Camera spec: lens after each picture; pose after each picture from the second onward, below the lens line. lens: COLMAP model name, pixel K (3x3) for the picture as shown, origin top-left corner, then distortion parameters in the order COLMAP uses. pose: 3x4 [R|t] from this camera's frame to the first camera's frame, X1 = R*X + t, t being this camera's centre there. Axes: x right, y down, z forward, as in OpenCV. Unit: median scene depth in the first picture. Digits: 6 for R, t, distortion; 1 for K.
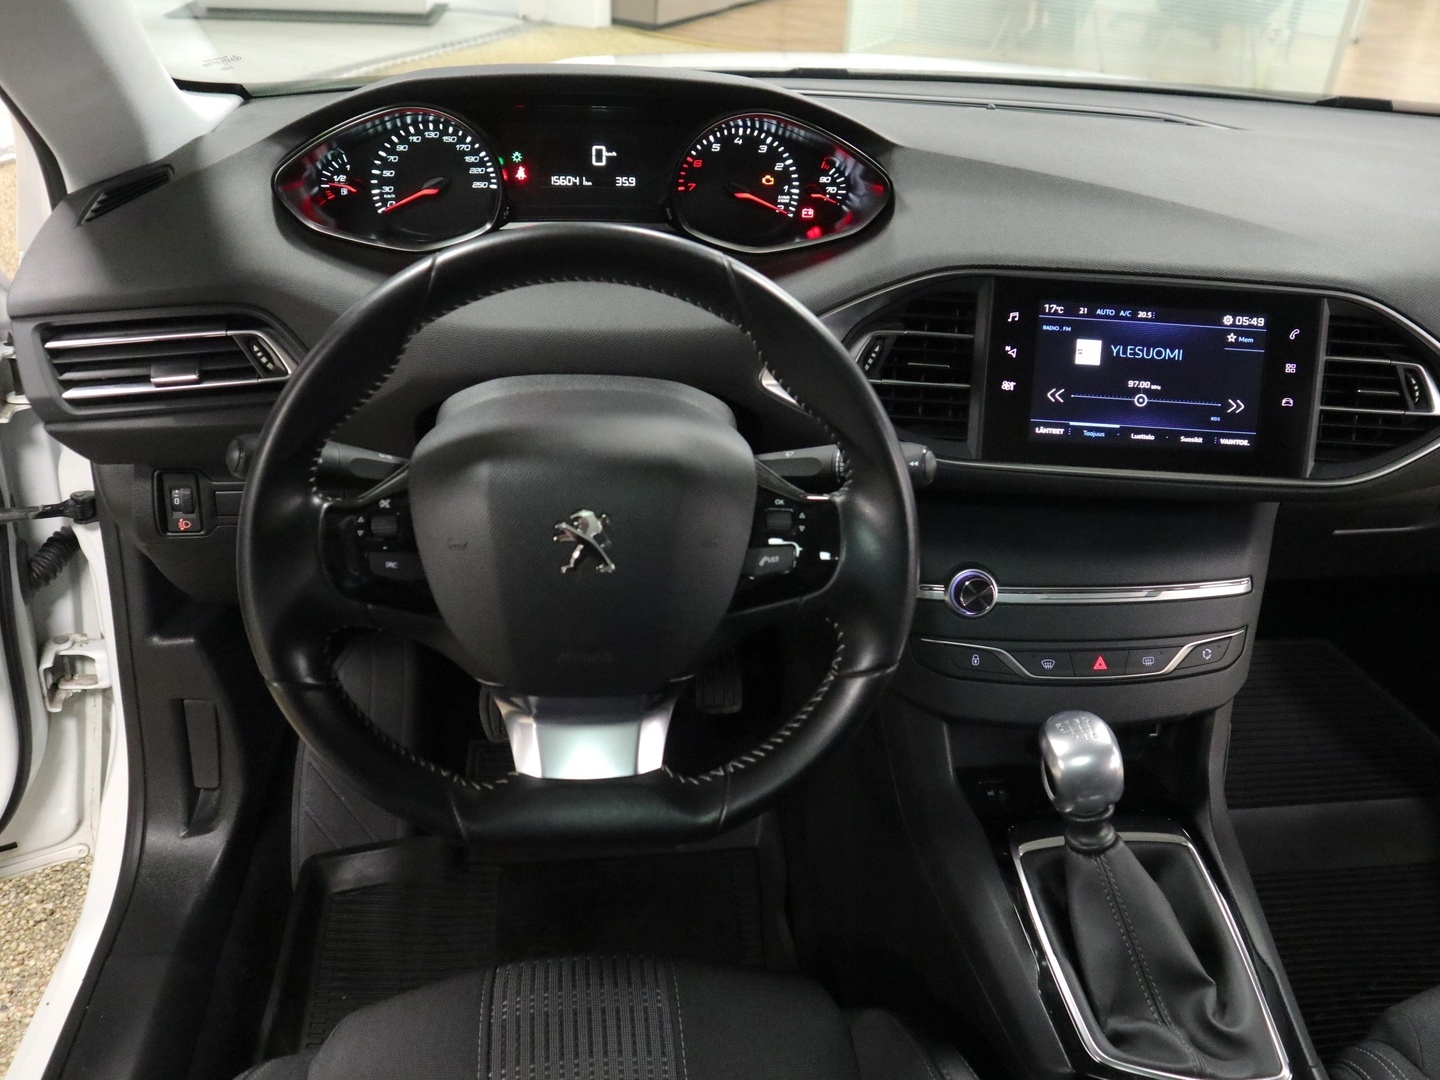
lens RADIAL K [[1270.0, 0, 720.0], [0, 1270.0, 540.0], [0, 0, 1]] dist [-0.097613, 0.099968]
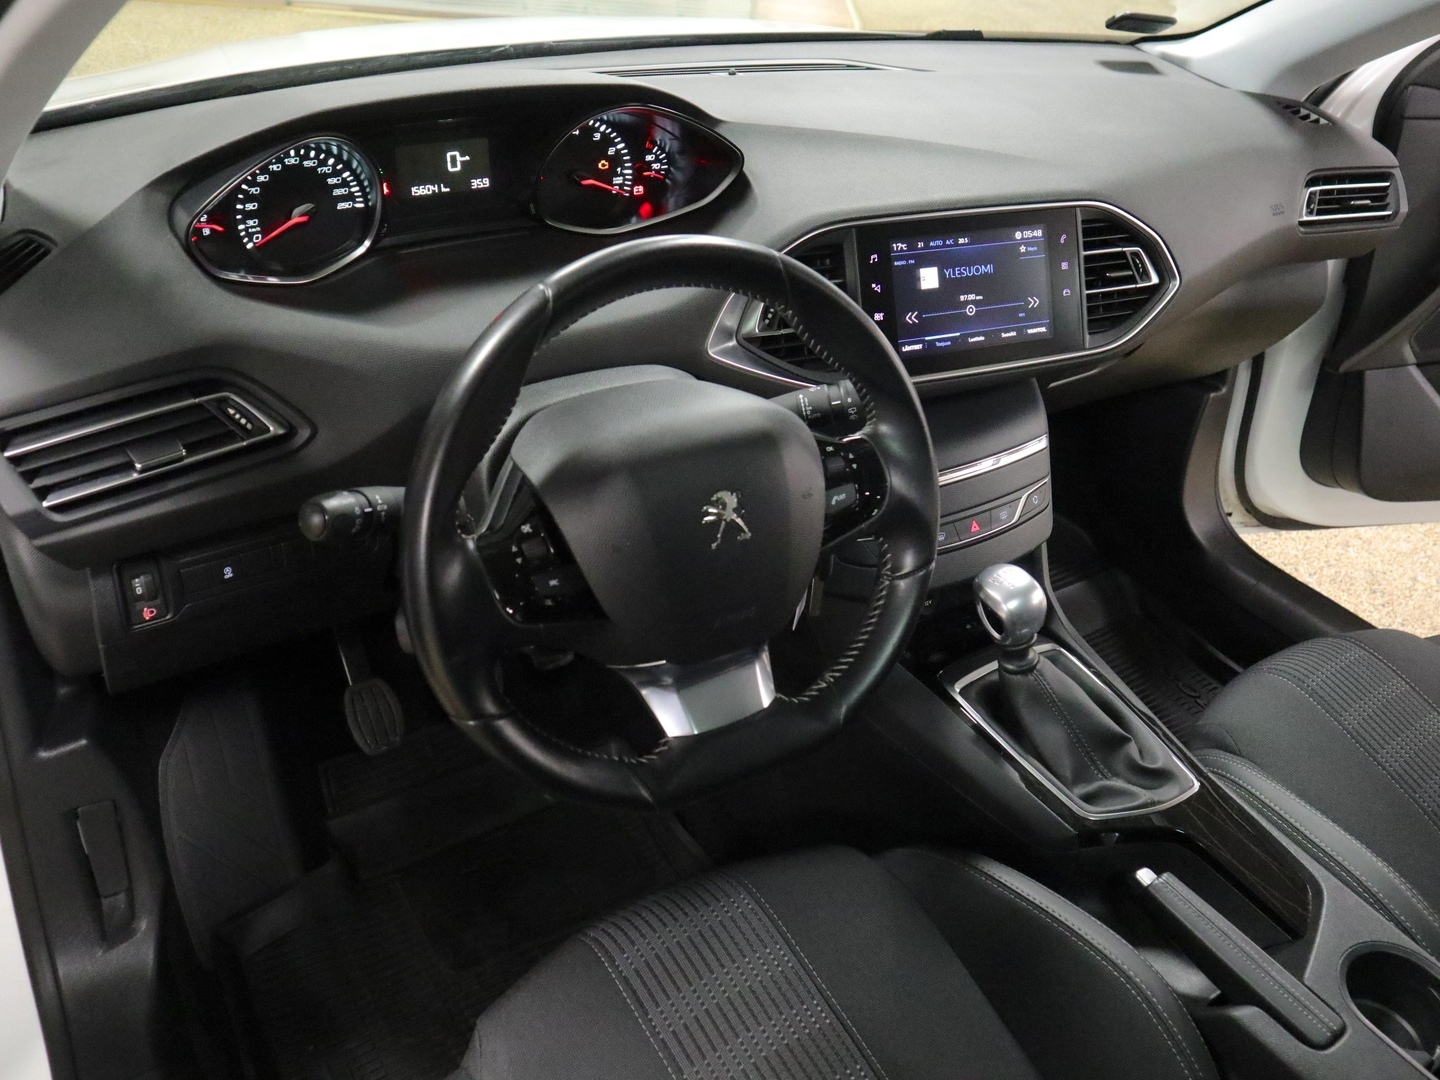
lens RADIAL K [[1270.0, 0, 720.0], [0, 1270.0, 540.0], [0, 0, 1]] dist [-0.097613, 0.099968]
pose [[0.882262, -0.239490, 0.405288, -0.401325], [0.214190, 0.970866, 0.107431, -0.071323], [-0.419209, -0.007974, 0.907855, -0.020597]]
